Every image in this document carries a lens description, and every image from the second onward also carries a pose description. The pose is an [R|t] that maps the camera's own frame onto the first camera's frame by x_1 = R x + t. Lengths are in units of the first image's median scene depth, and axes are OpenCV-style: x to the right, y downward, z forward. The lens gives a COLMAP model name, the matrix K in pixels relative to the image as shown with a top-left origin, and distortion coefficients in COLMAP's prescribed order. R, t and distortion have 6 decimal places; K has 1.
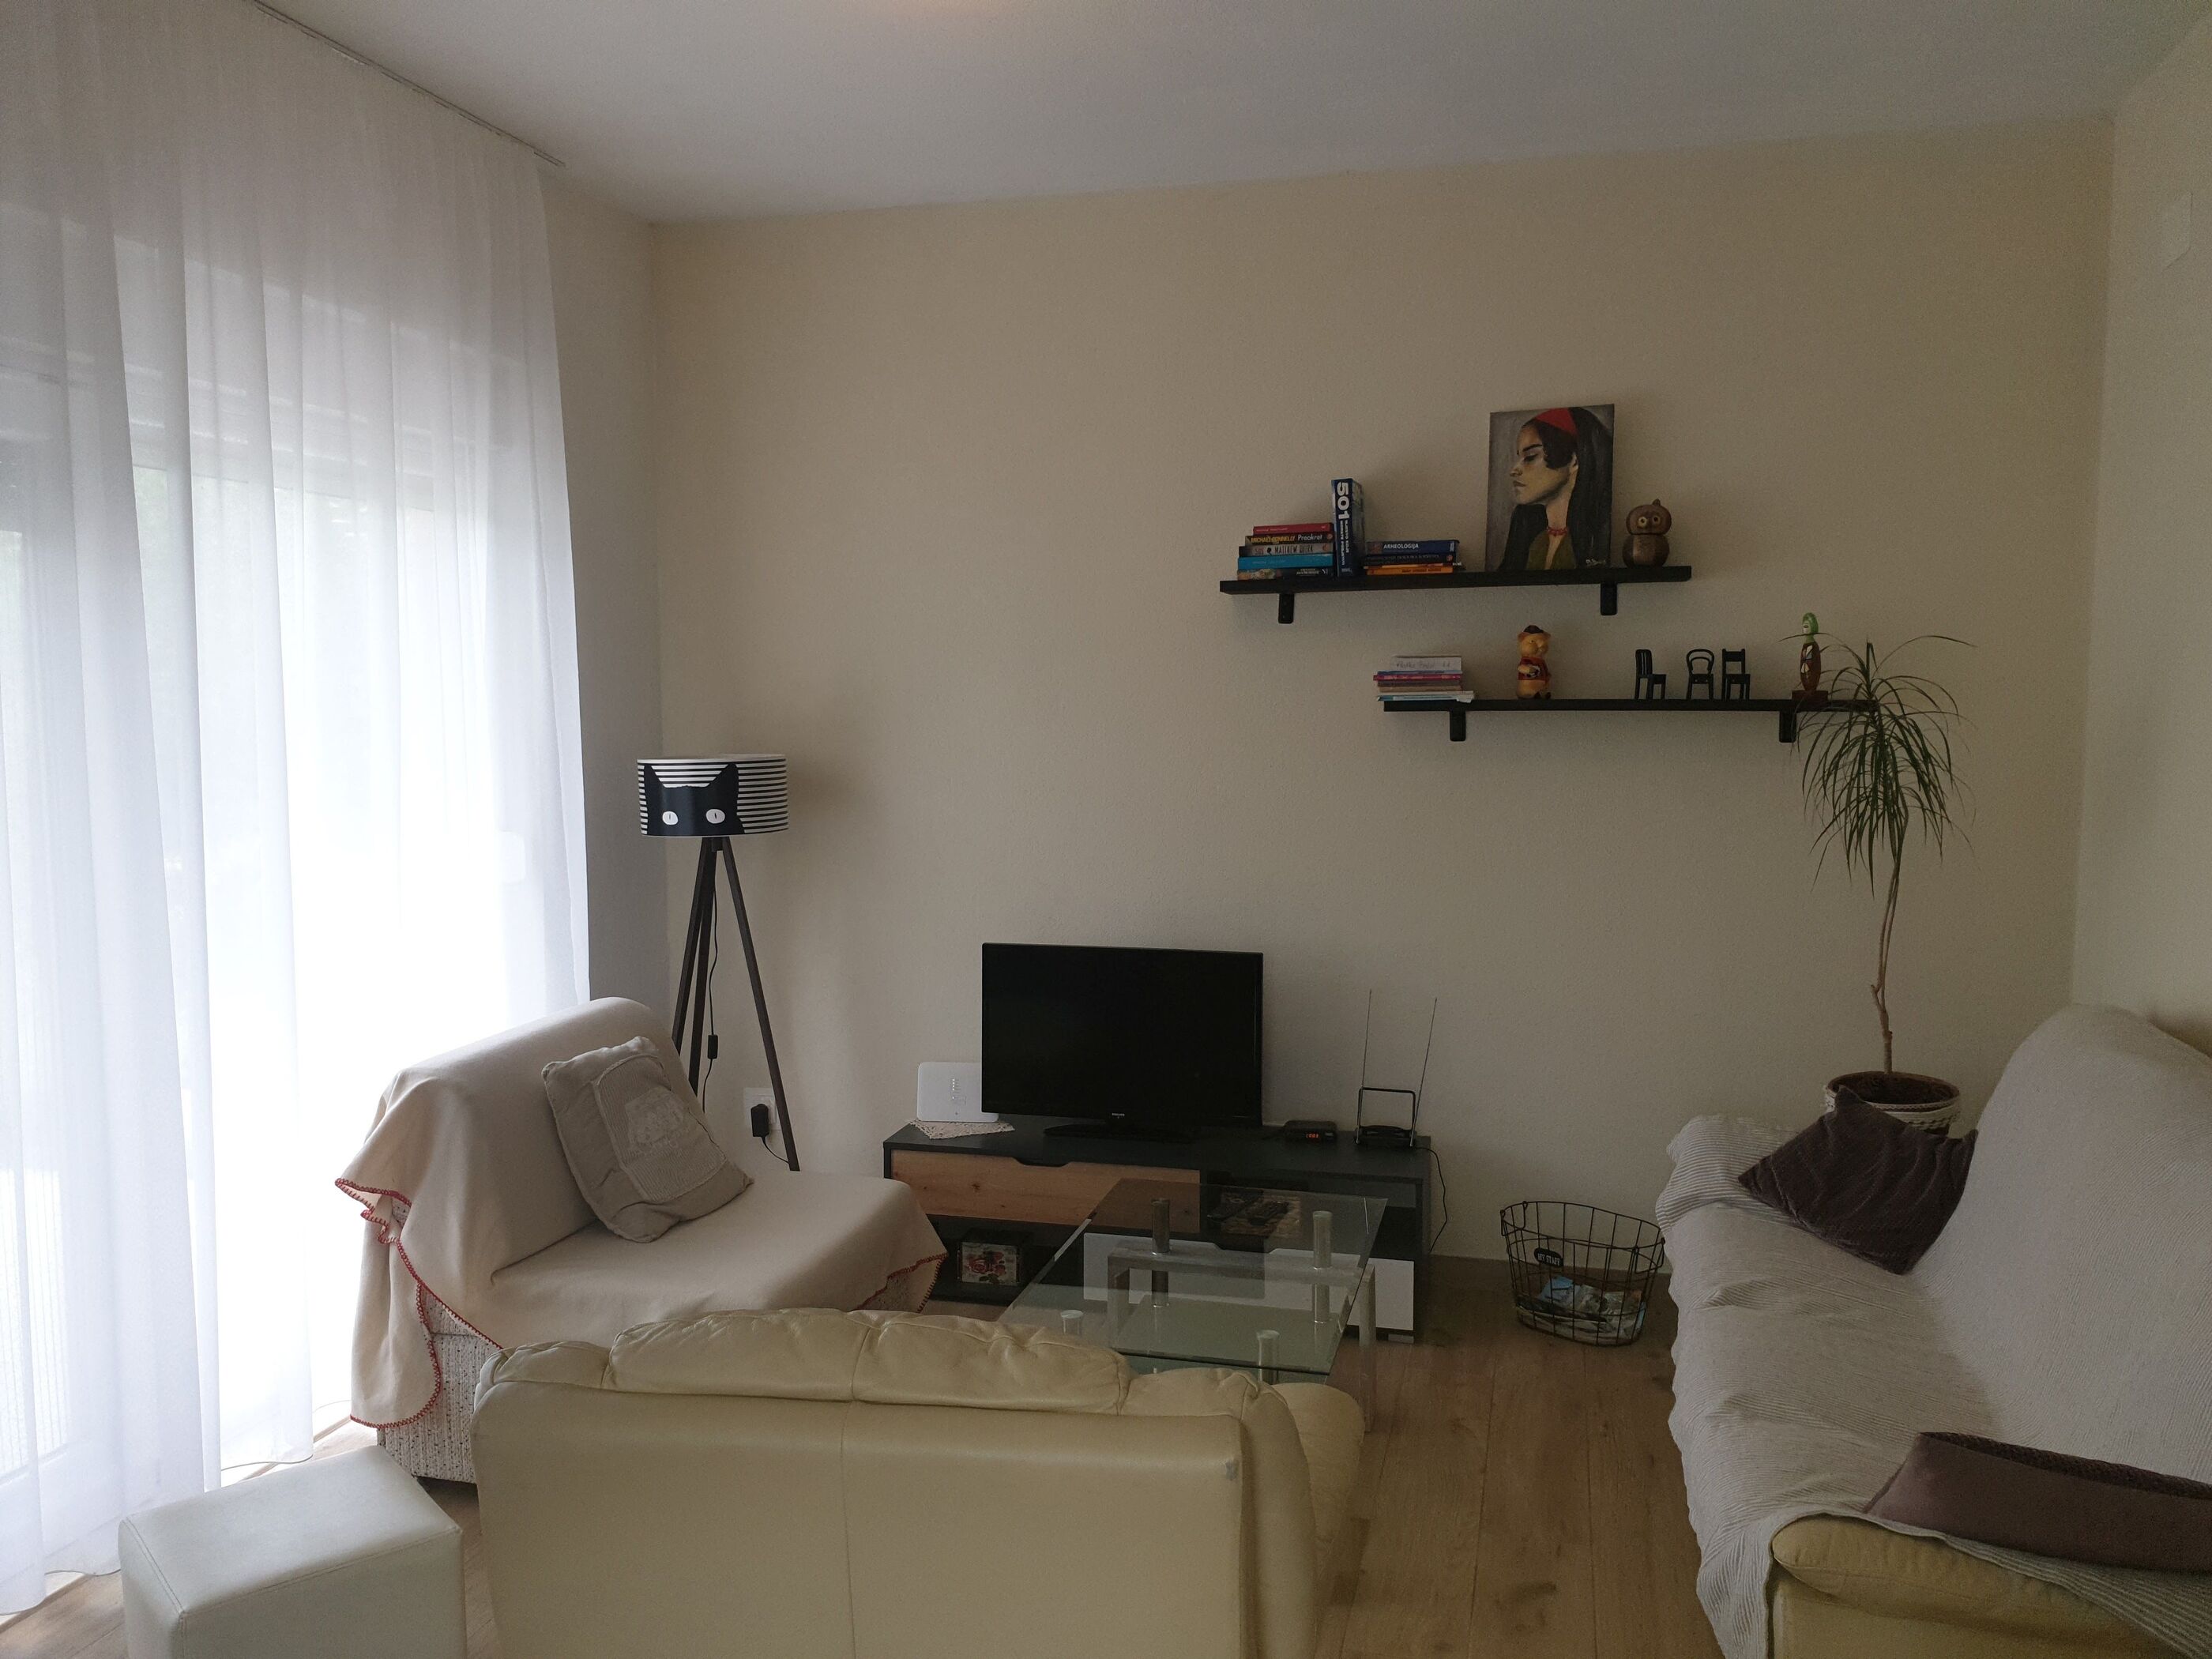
lens RADIAL K [[1678.8, 0, 1095.6], [0, 1678.8, 826.0], [0, 0, 1]] dist [-0.010246, -0.001185]
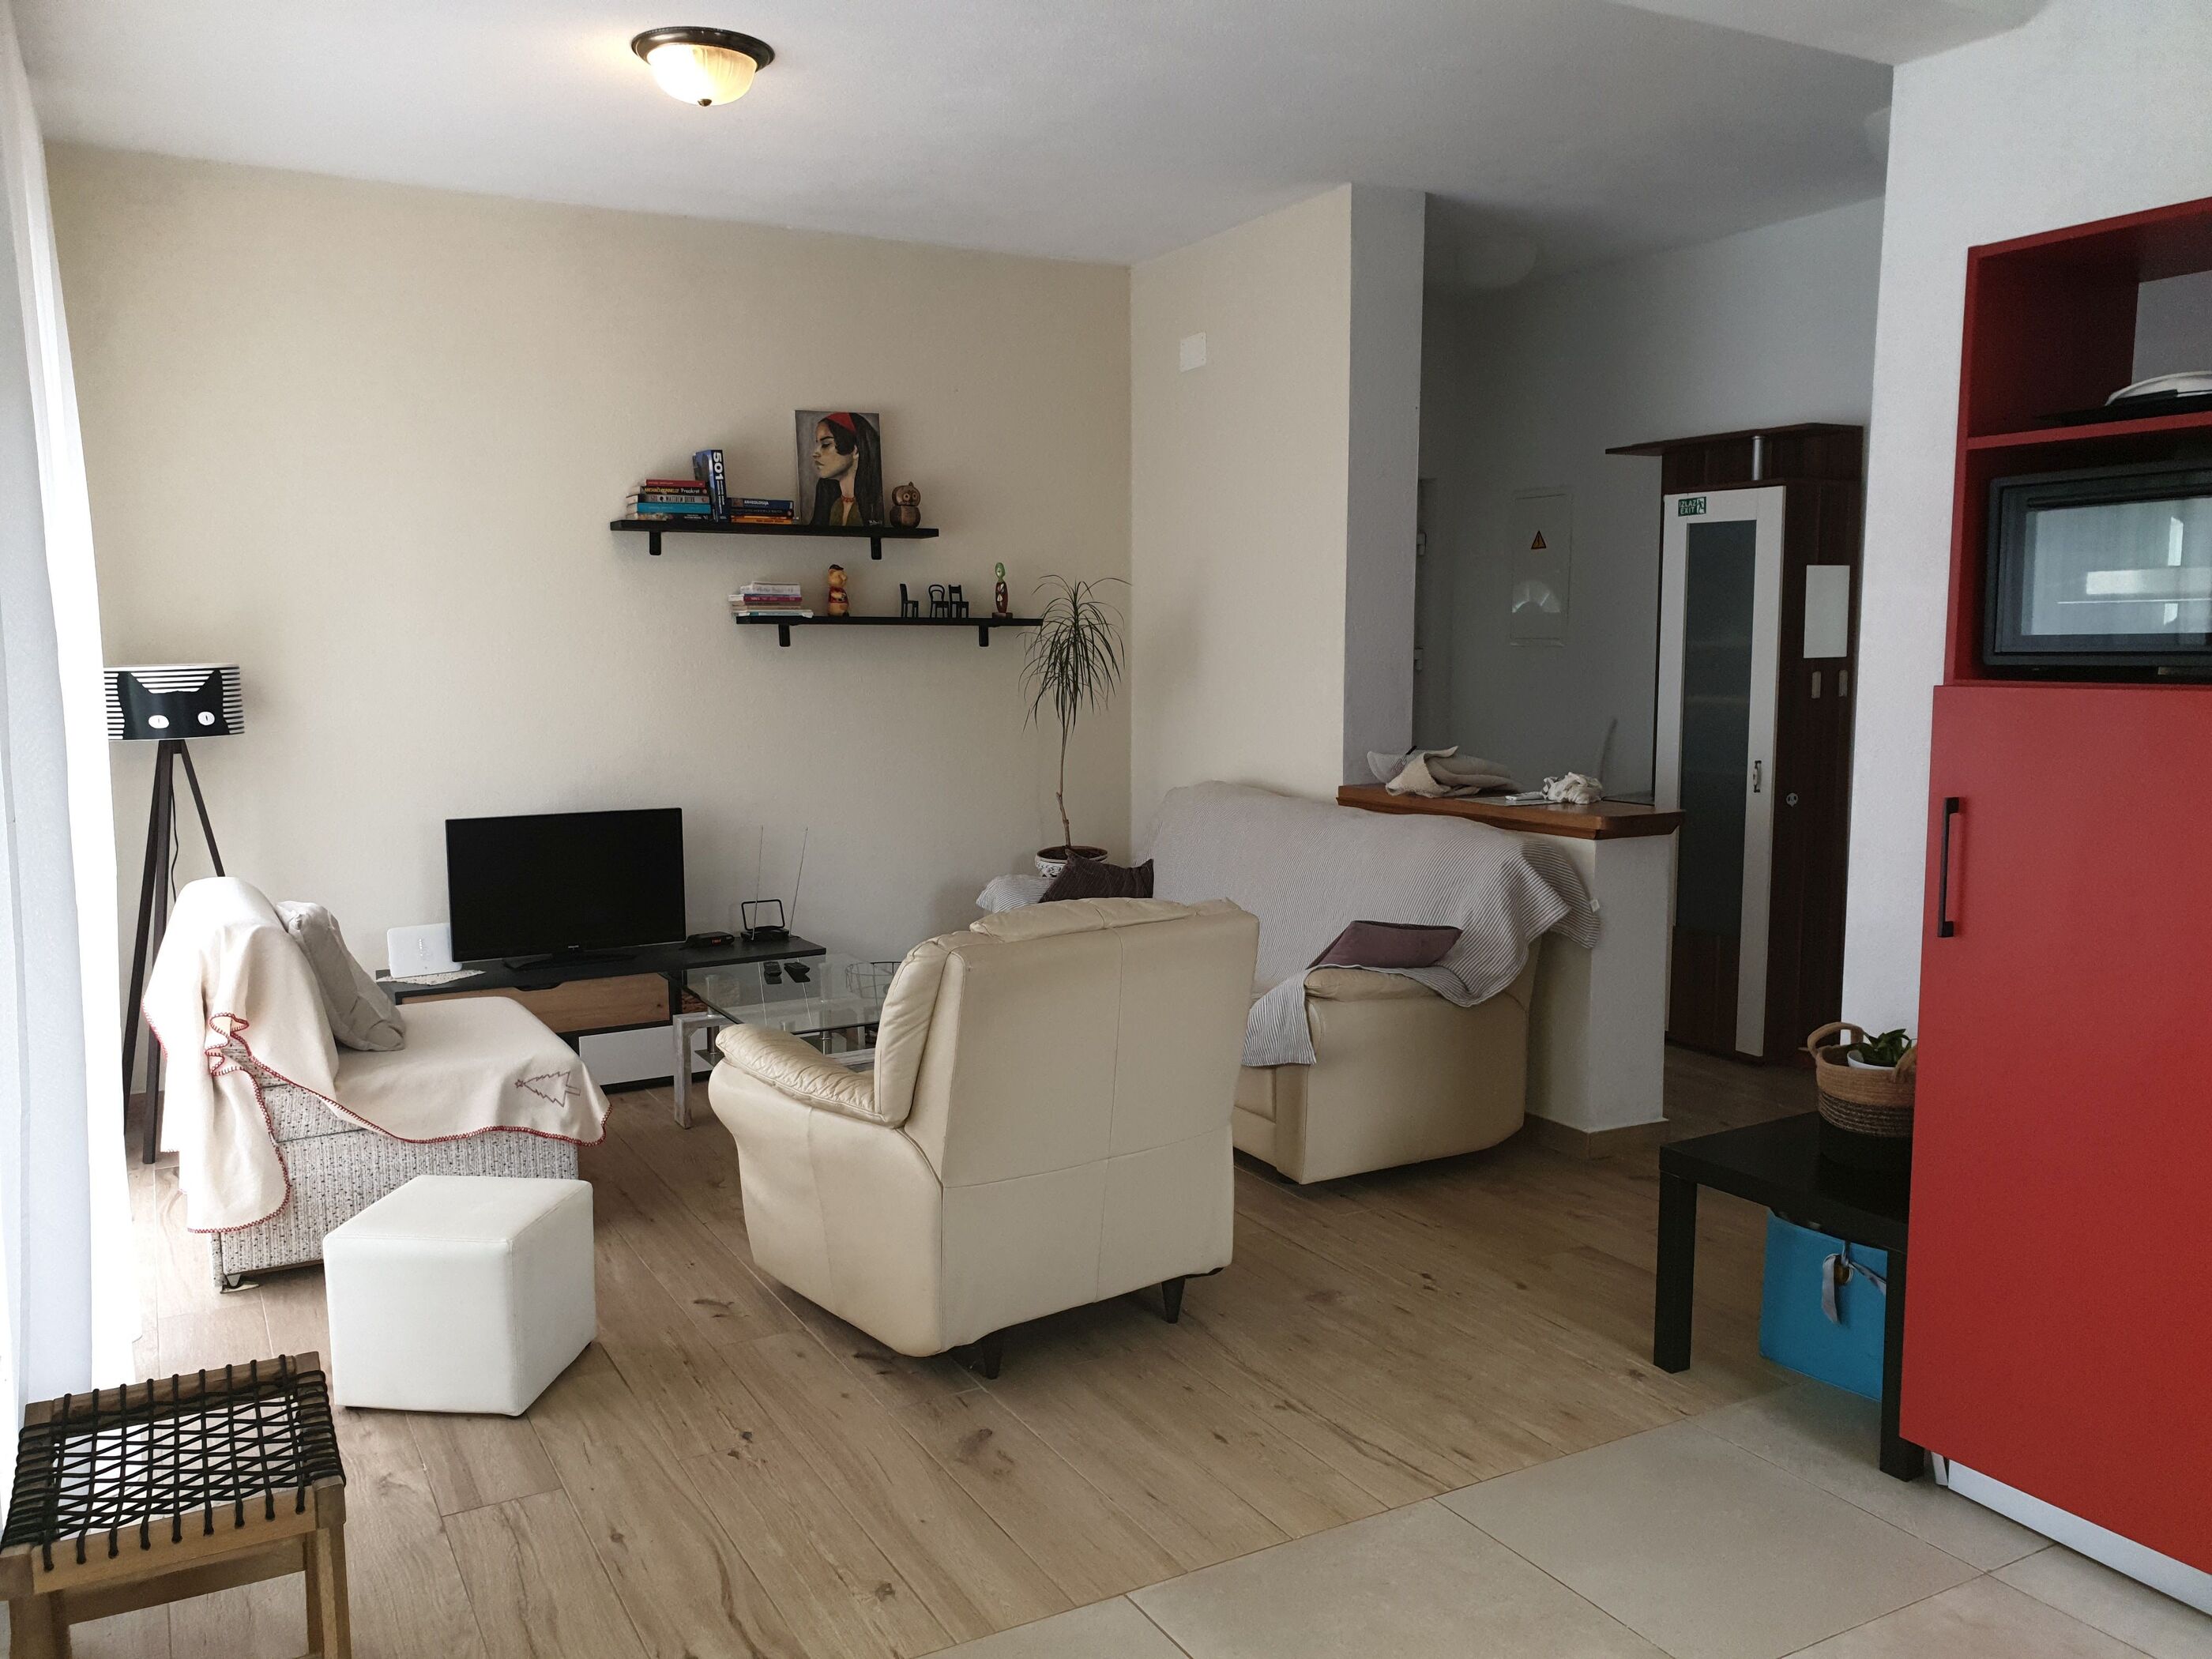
lens RADIAL K [[1678.8, 0, 1118.3], [0, 1678.8, 834.5], [0, 0, 1]] dist [-0.010246, -0.001185]
pose [[0.714814, -0.079395, 0.694793, -0.577209], [0.052530, 0.996823, 0.059864, 0.036225], [-0.697339, -0.006294, 0.716714, -0.189747]]
